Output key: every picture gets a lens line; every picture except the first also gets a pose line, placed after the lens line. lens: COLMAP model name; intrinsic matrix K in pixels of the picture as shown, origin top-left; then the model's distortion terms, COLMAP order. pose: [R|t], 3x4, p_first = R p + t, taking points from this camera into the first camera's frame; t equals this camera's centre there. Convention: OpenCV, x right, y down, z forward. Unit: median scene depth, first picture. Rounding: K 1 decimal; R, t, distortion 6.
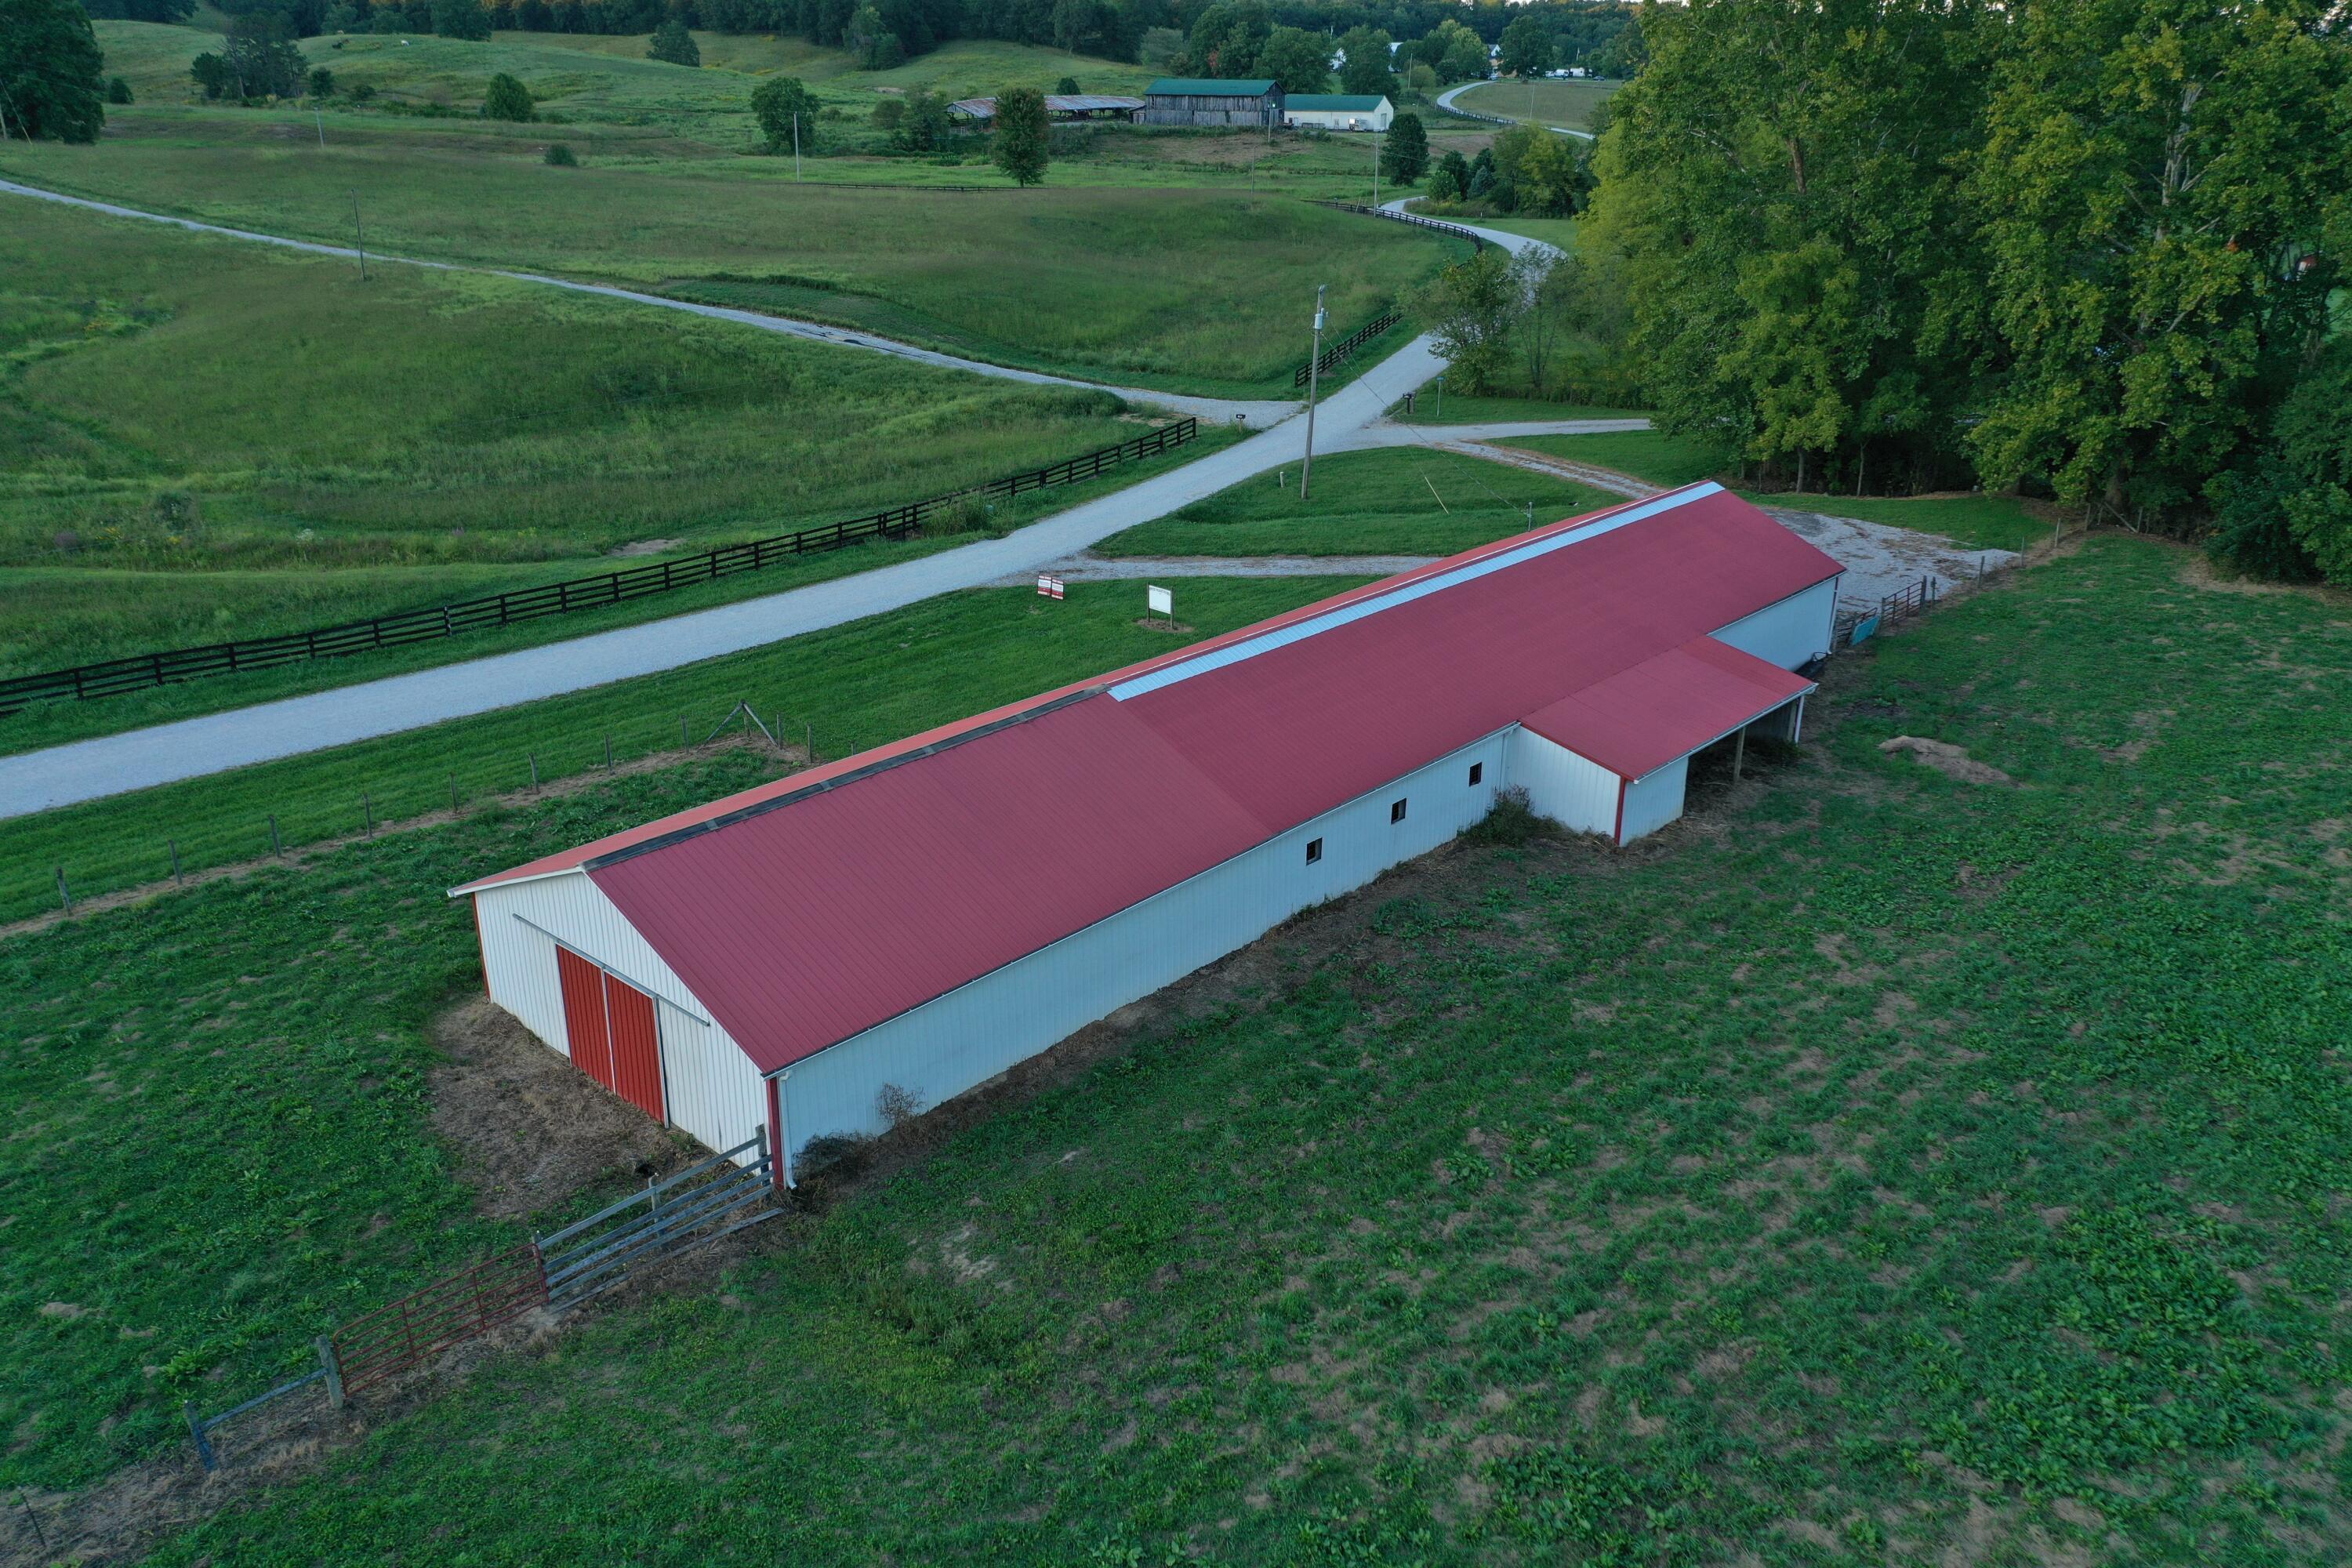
lens RADIAL K [[1851.4, 0, 1175.0], [0, 1851.4, 783.6], [0, 0, 1]] dist [-0.004735, 0.001090]
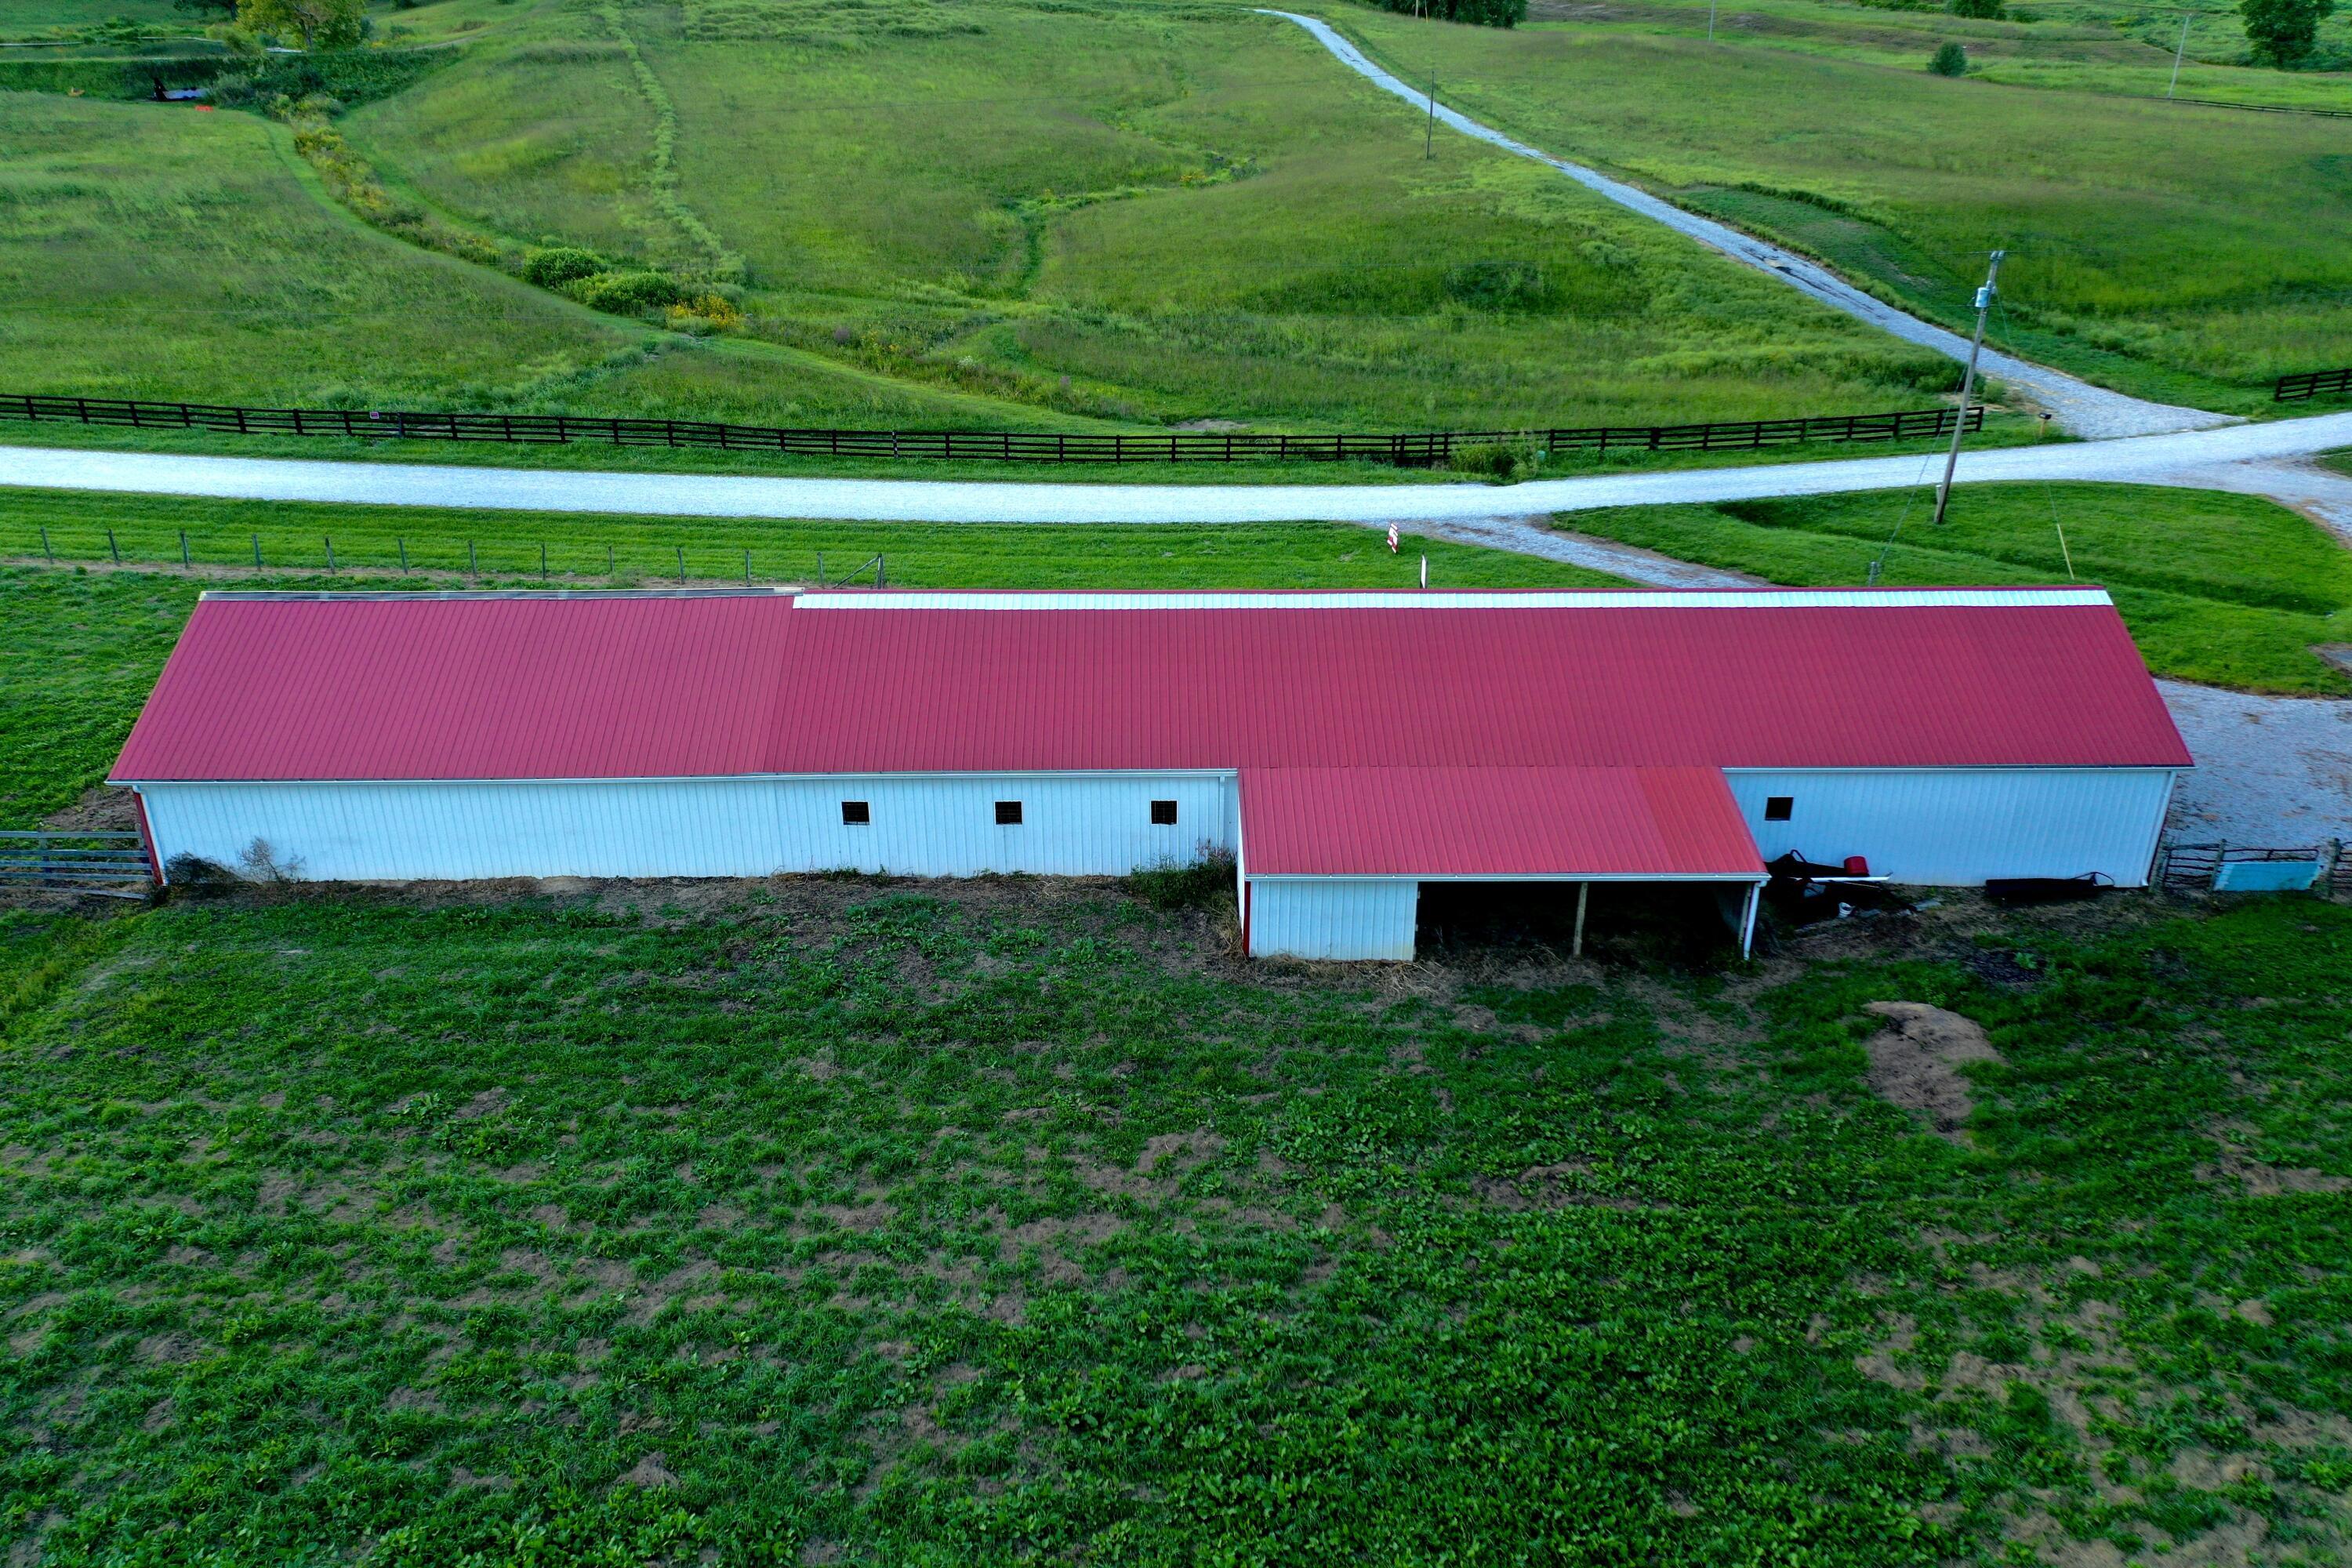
lens RADIAL K [[1830.9, 0, 1162.0], [0, 1830.9, 776.8], [0, 0, 1]] dist [-0.001082, -0.002980]
pose [[0.680330, 0.304566, -0.666626, 0.535077], [-0.270621, 0.949681, 0.157703, -0.114281], [0.681113, 0.073113, 0.728518, 0.291929]]
